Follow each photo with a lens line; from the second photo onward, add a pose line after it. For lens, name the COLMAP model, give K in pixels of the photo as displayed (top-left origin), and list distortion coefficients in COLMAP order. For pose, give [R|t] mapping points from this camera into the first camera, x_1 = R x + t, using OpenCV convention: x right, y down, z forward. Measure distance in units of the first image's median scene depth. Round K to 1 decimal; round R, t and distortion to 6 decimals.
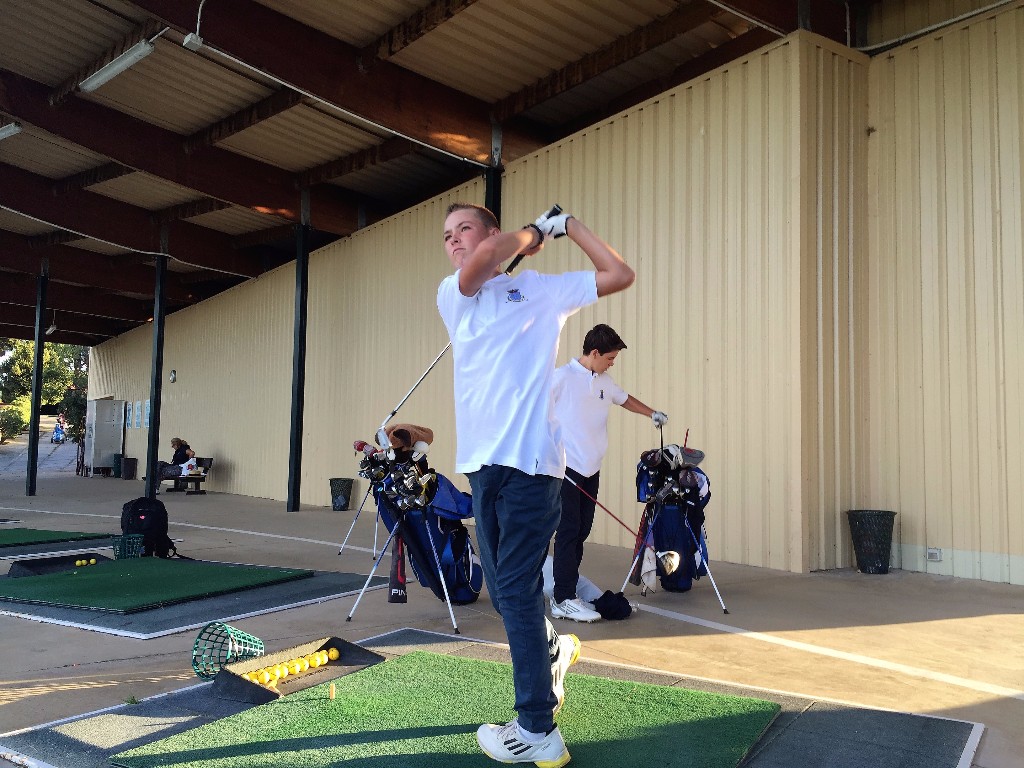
lens RADIAL K [[899.0, 0, 512.0], [0, 899.0, 384.0], [0, 0, 1]] dist [0.087697, -0.127099]
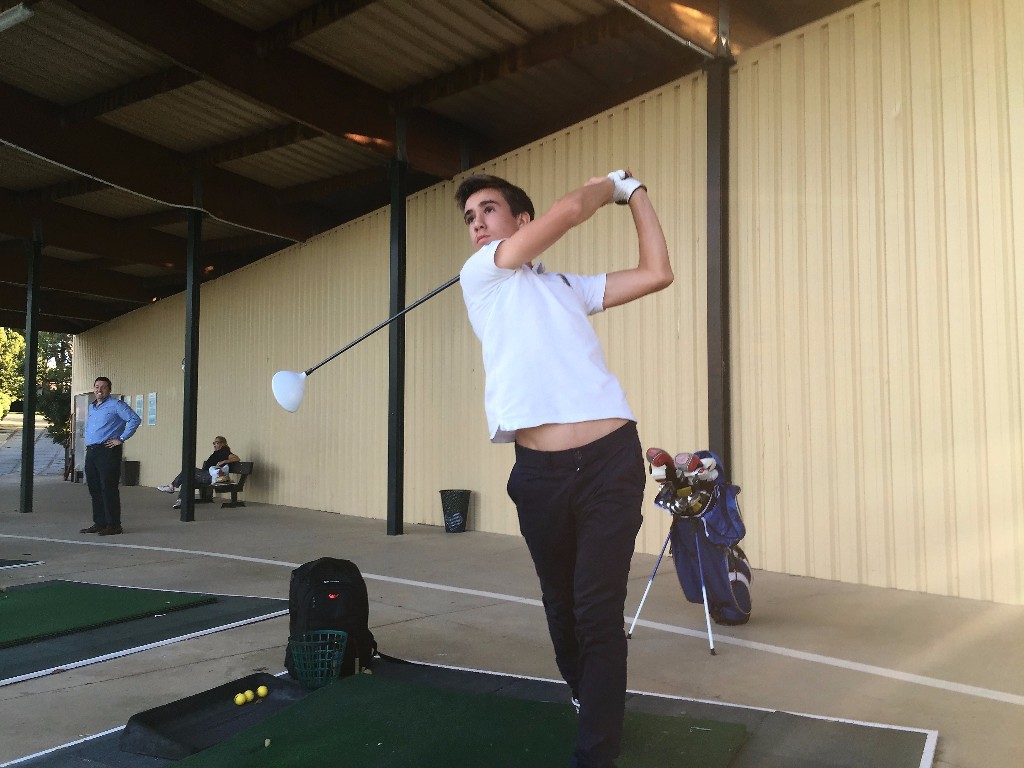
lens RADIAL K [[852.6, 0, 512.0], [0, 852.6, 384.0], [0, 0, 1]] dist [0.004252, 0.003318]
pose [[0.997630, 0.001922, 0.068781, -0.157891], [-0.001686, 0.999992, -0.003492, 0.014676], [-0.068787, 0.003367, 0.997626, 0.229214]]
